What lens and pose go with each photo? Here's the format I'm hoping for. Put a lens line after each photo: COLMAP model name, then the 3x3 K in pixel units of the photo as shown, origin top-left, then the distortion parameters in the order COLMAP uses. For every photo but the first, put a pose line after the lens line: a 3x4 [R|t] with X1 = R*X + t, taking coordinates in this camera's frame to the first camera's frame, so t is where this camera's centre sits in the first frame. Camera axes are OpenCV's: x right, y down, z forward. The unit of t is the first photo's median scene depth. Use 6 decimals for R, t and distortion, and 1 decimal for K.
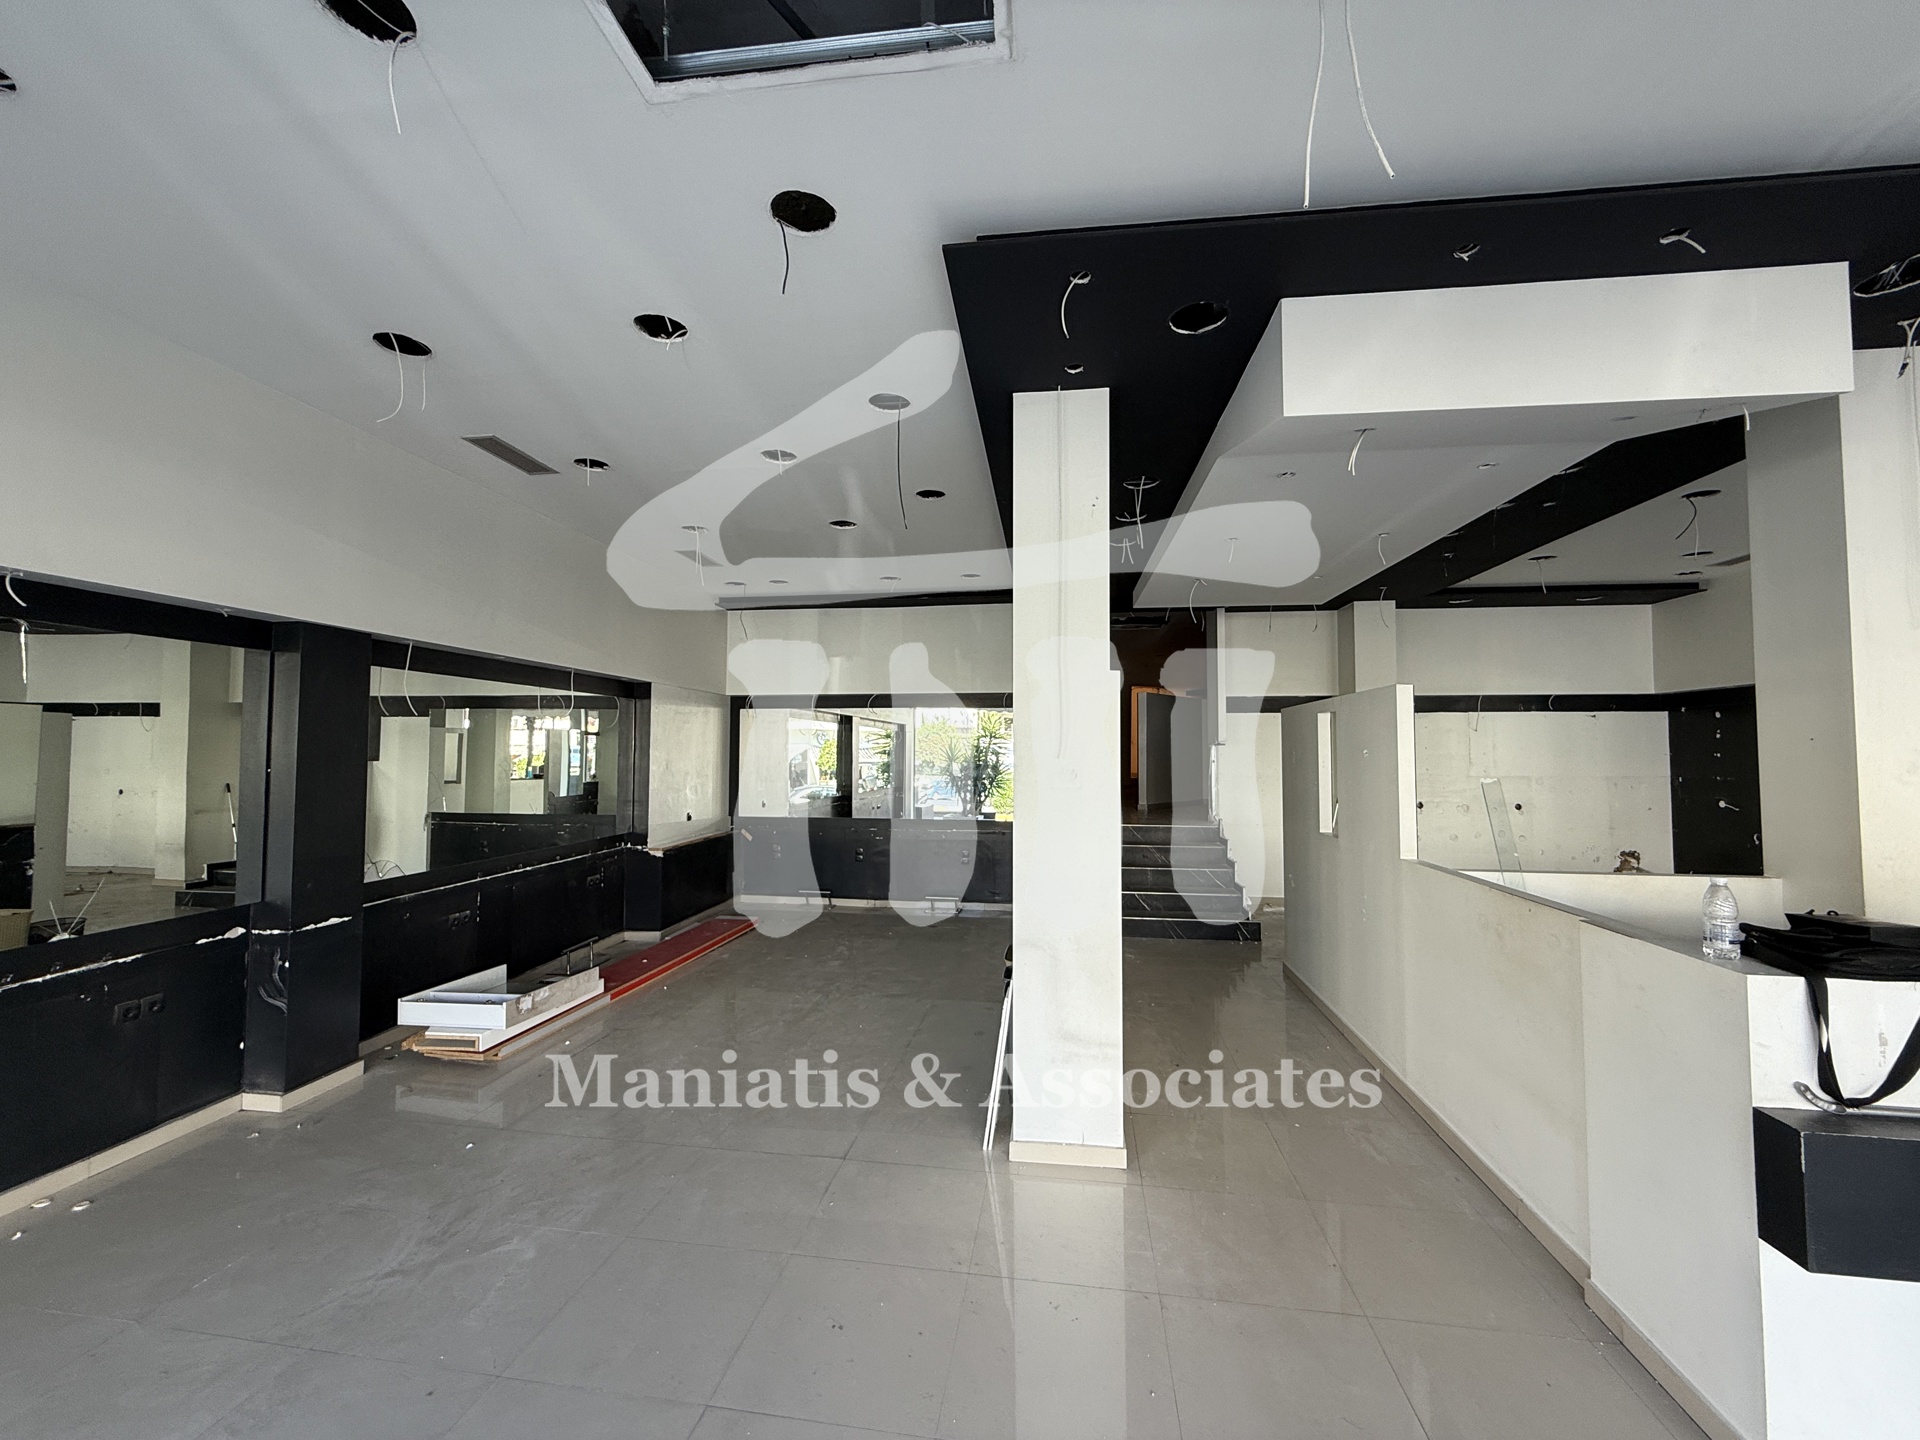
lens RADIAL K [[759.7, 0, 954.4], [0, 759.7, 714.8], [0, 0, 1]] dist [-0.004659, 0.000625]
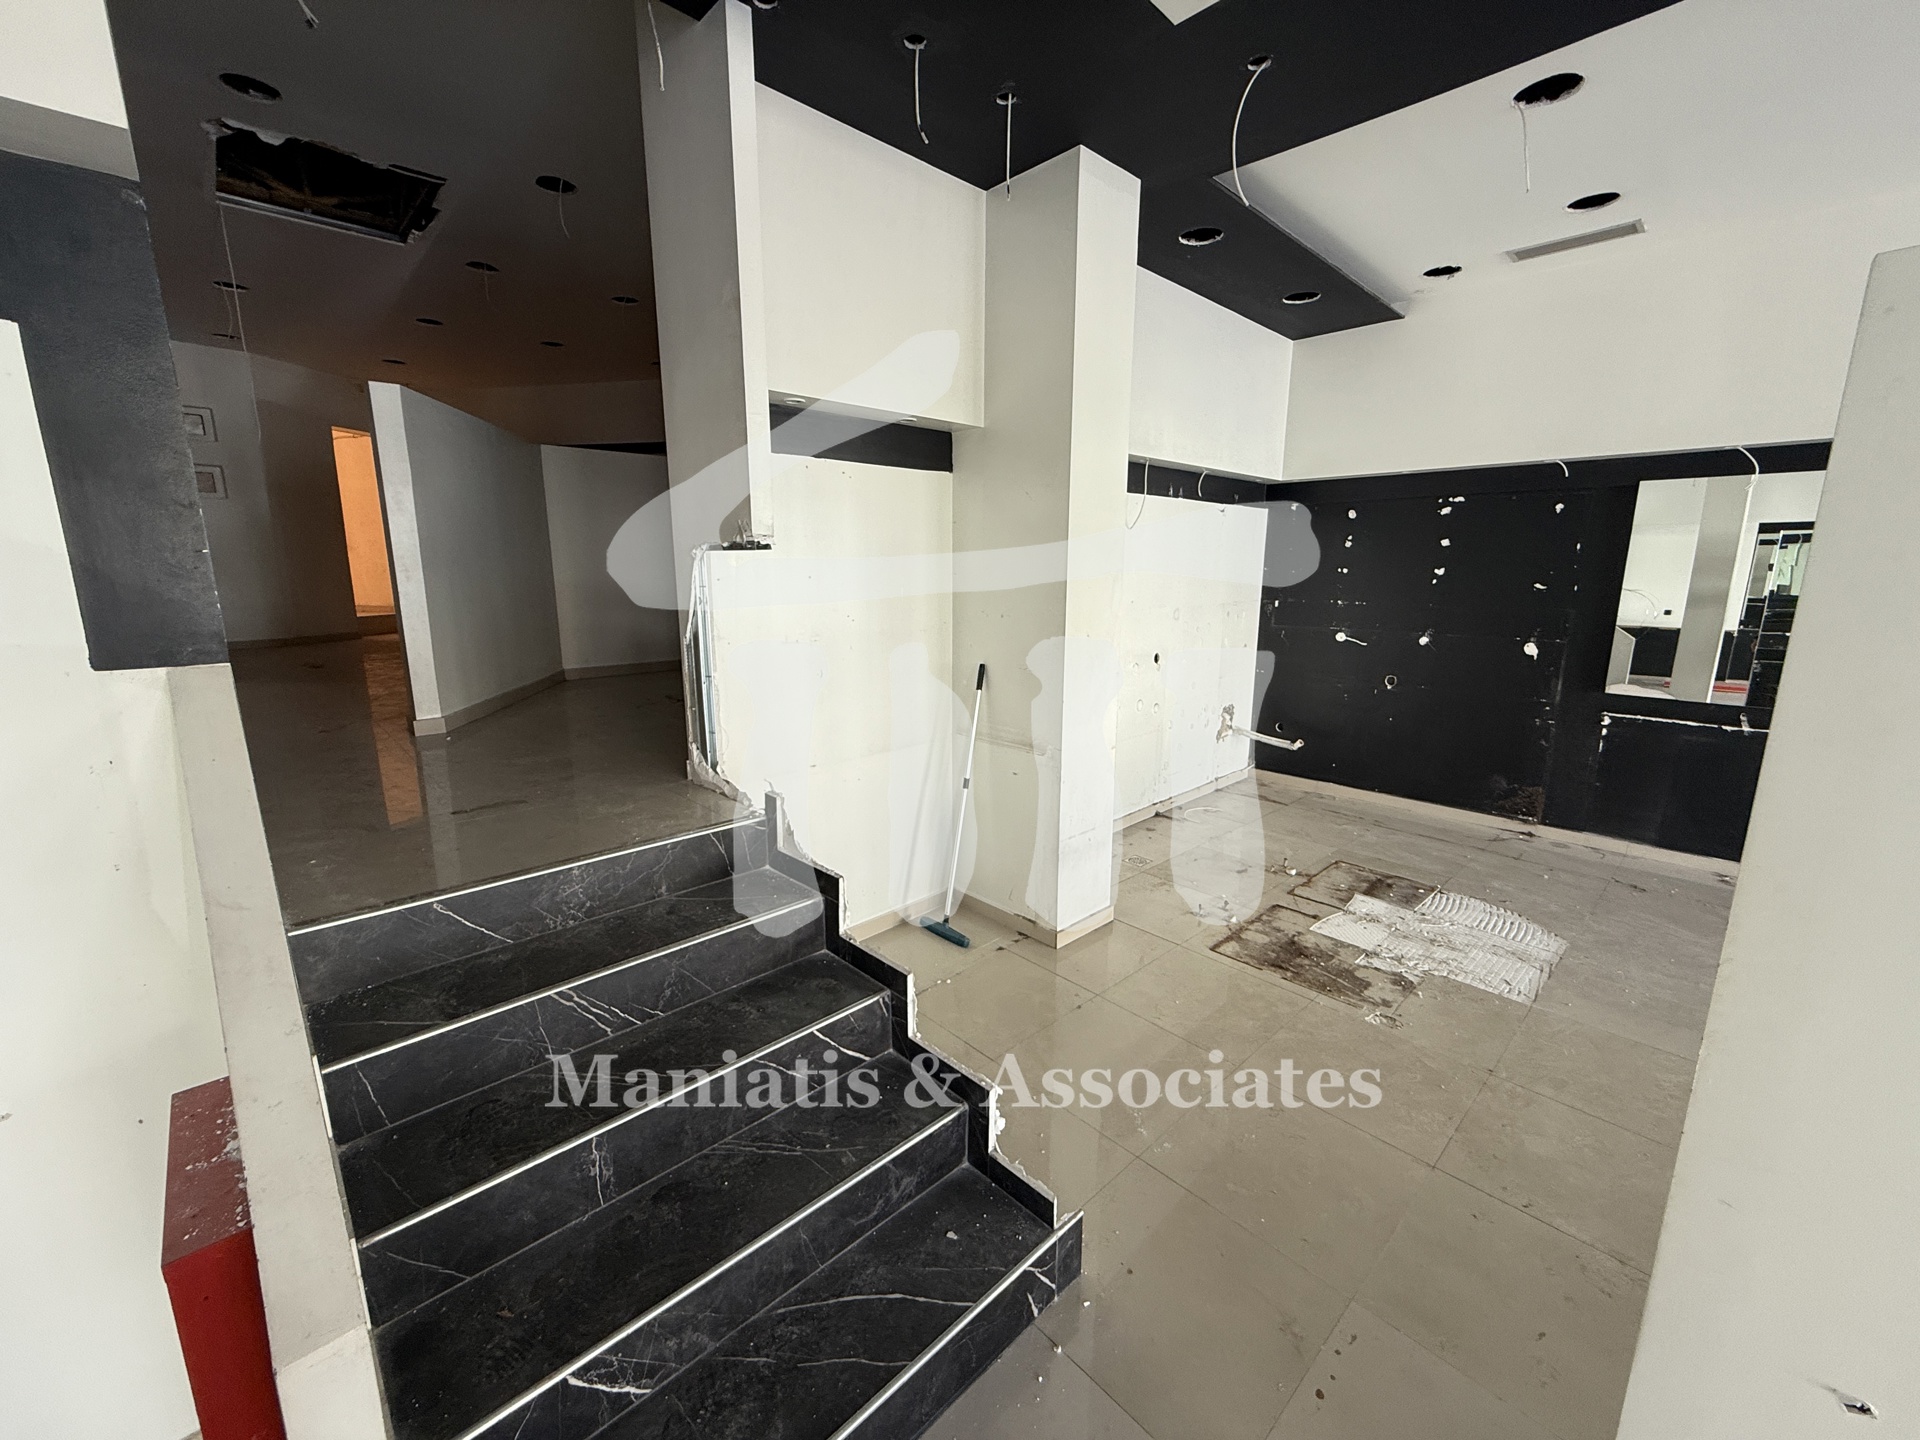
lens RADIAL K [[759.7, 0, 950.8], [0, 759.7, 723.1], [0, 0, 1]] dist [-0.004659, 0.000625]
pose [[0.632117, -0.157692, 0.758658, 0.163090], [-0.029734, 0.973416, 0.227105, 0.037649], [-0.774302, -0.166114, 0.610624, 0.746189]]
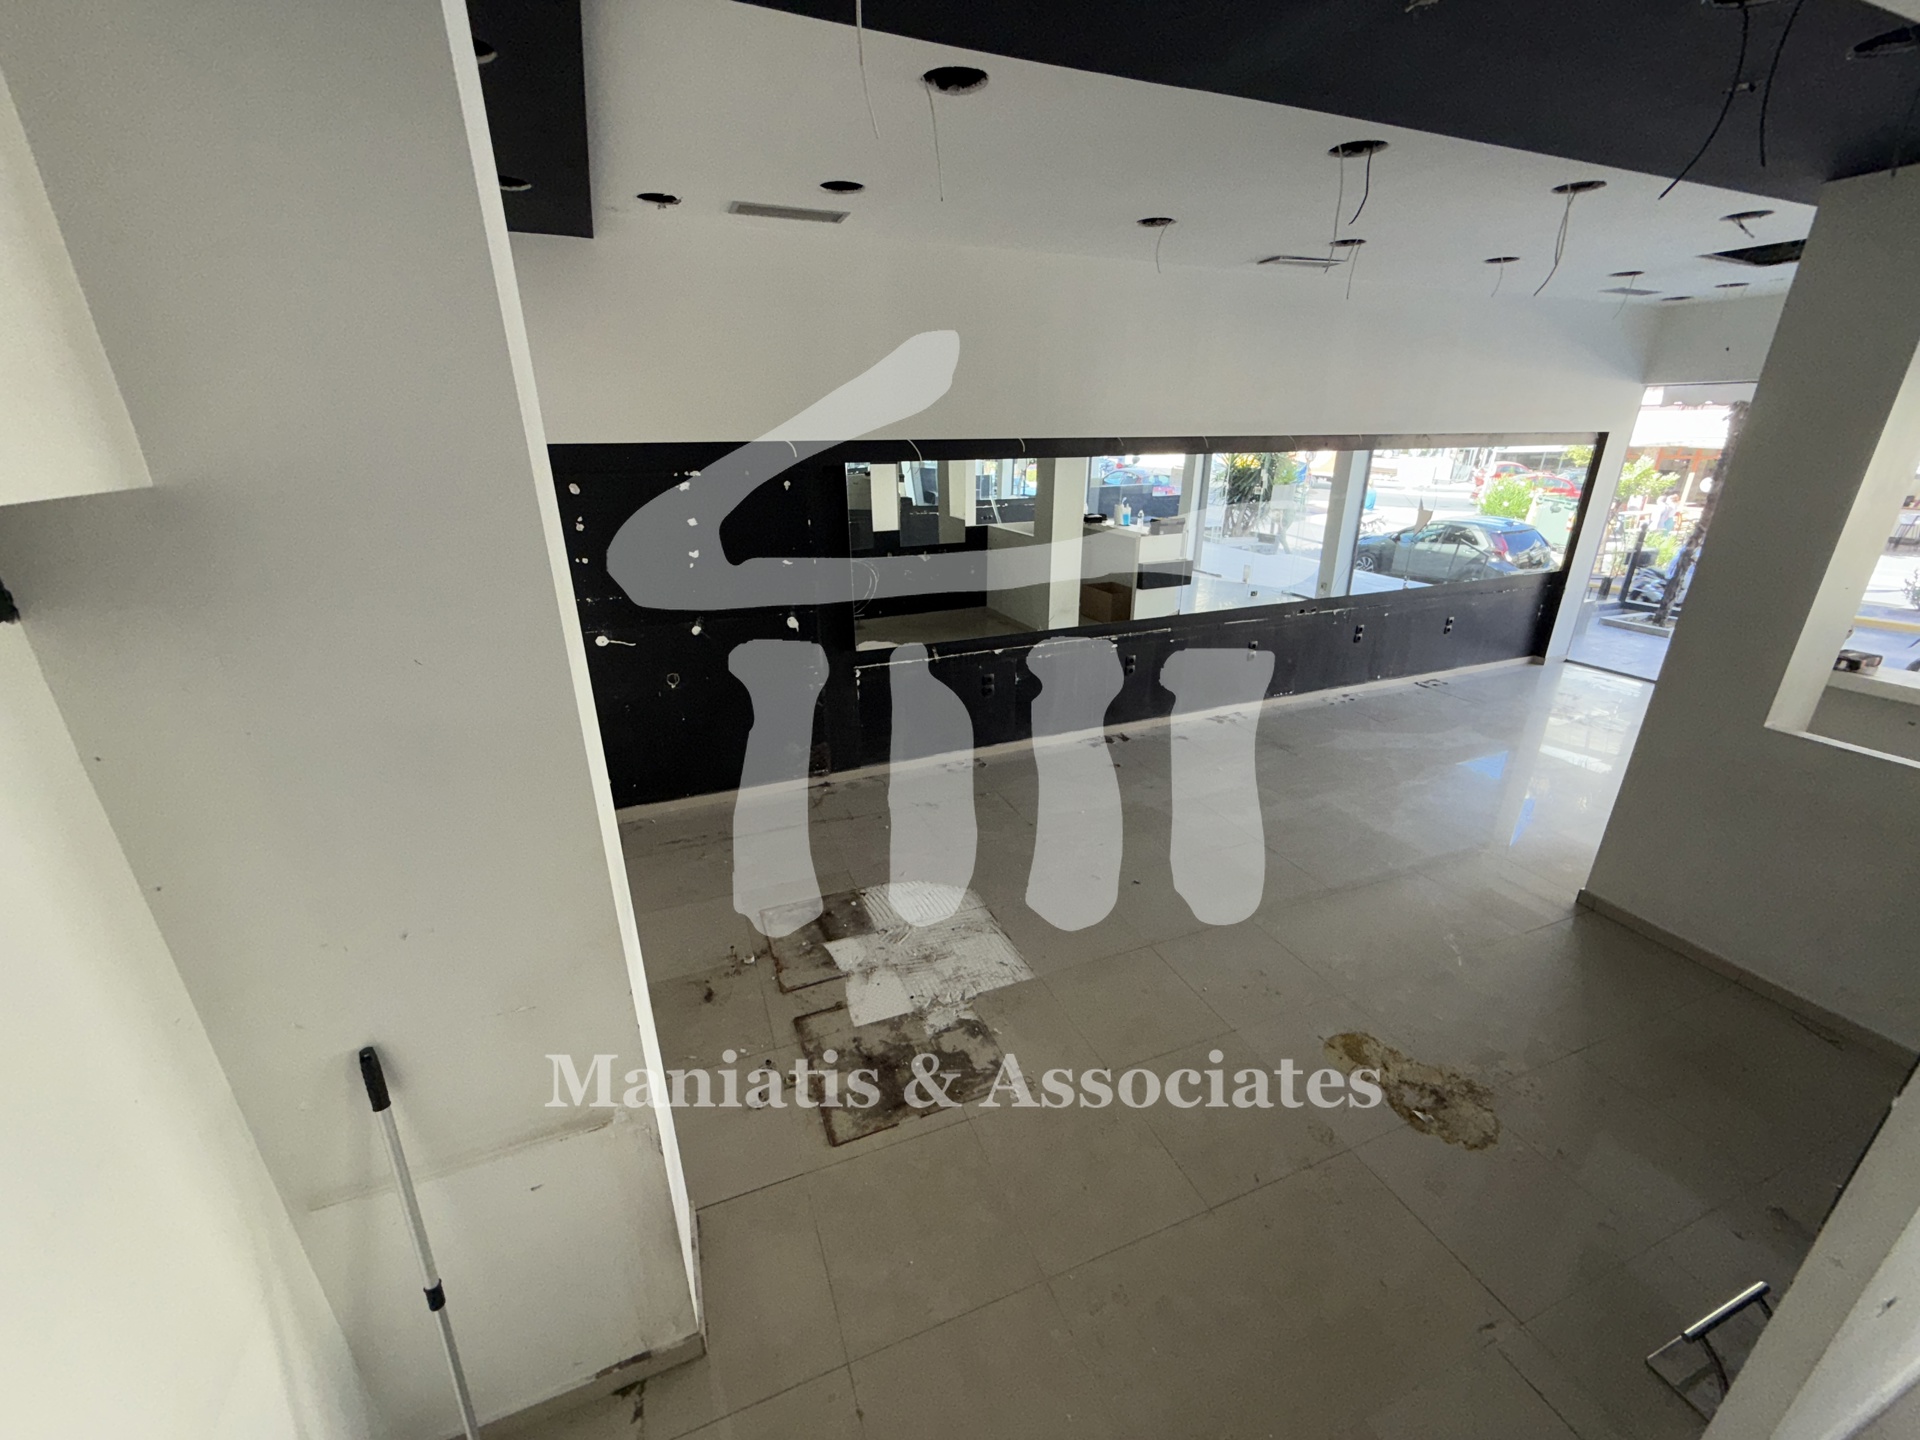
lens RADIAL K [[759.7, 0, 959.8], [0, 759.7, 720.5], [0, 0, 1]] dist [-0.004659, 0.000625]
pose [[-0.503222, -0.309678, 0.806763, 0.316722], [-0.032441, 0.939696, 0.340469, -0.035563], [-0.863548, 0.145159, -0.482922, 0.954111]]
